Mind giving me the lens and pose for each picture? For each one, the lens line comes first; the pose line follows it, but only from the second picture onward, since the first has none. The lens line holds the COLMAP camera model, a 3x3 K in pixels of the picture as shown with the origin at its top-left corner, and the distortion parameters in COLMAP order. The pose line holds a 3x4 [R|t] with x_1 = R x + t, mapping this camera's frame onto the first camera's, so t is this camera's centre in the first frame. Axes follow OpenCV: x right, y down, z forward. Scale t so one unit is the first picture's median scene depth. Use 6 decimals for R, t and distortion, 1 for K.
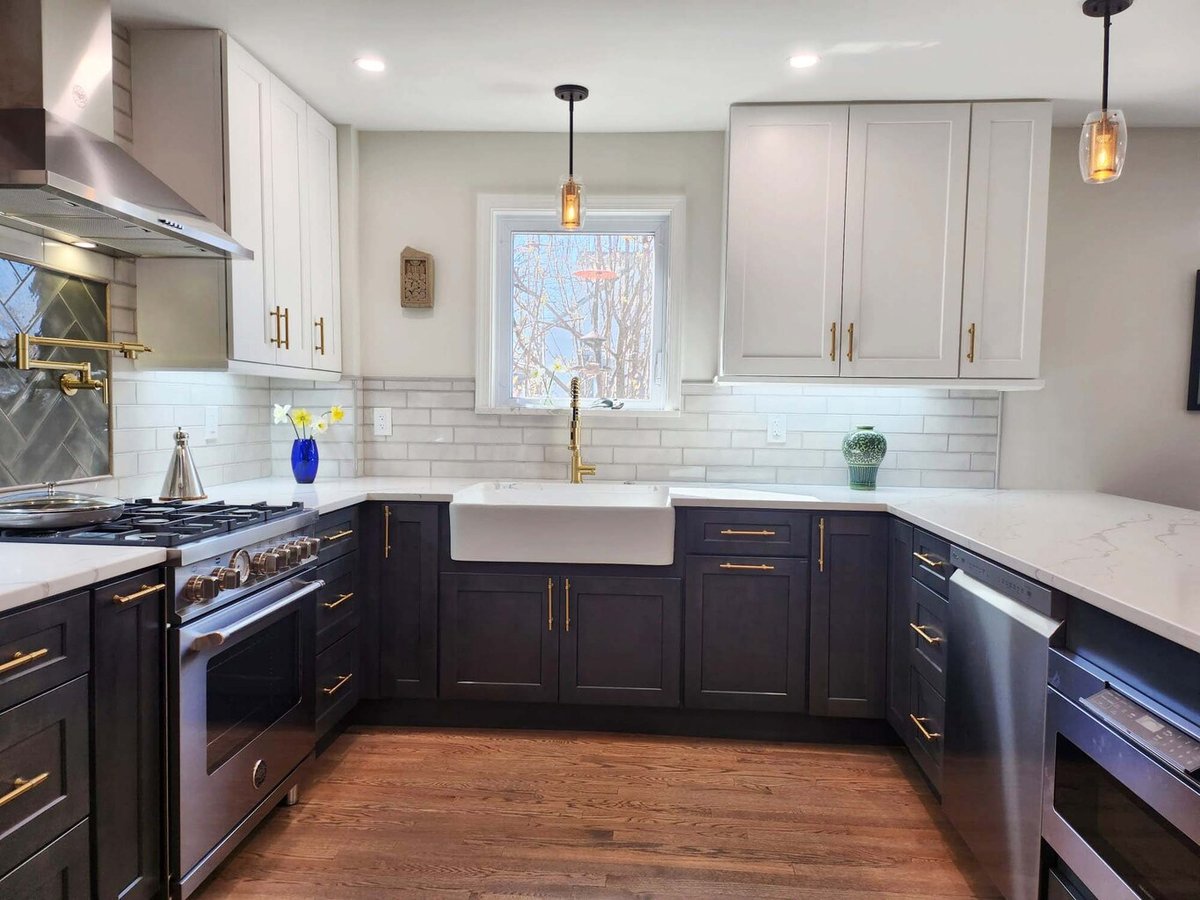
lens RADIAL K [[830.2, 0, 603.4], [0, 830.2, 459.2], [0, 0, 1]] dist [0.059025, -0.055245]
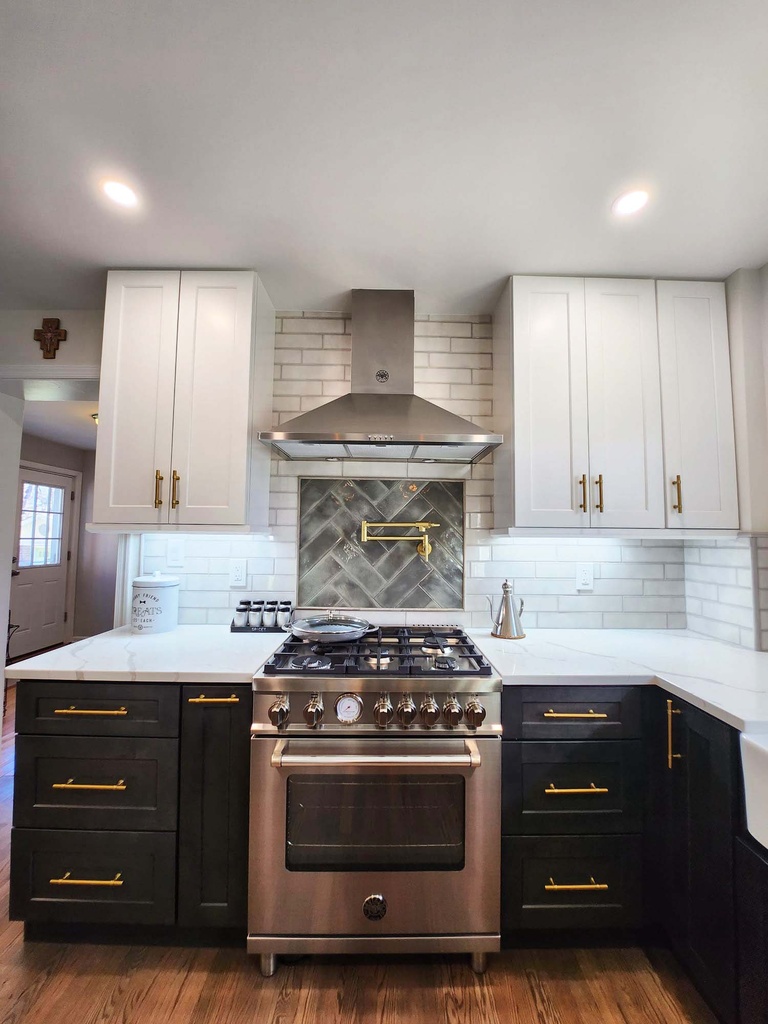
lens RADIAL K [[407.1, 0, 392.6], [0, 407.1, 513.1], [0, 0, 1]] dist [-0.014212, -0.001936]
pose [[0.082067, -0.074725, -0.993822, 0.110683], [-0.067785, 0.994458, -0.080370, -0.071447], [0.994319, 0.073962, 0.076547, 0.697537]]
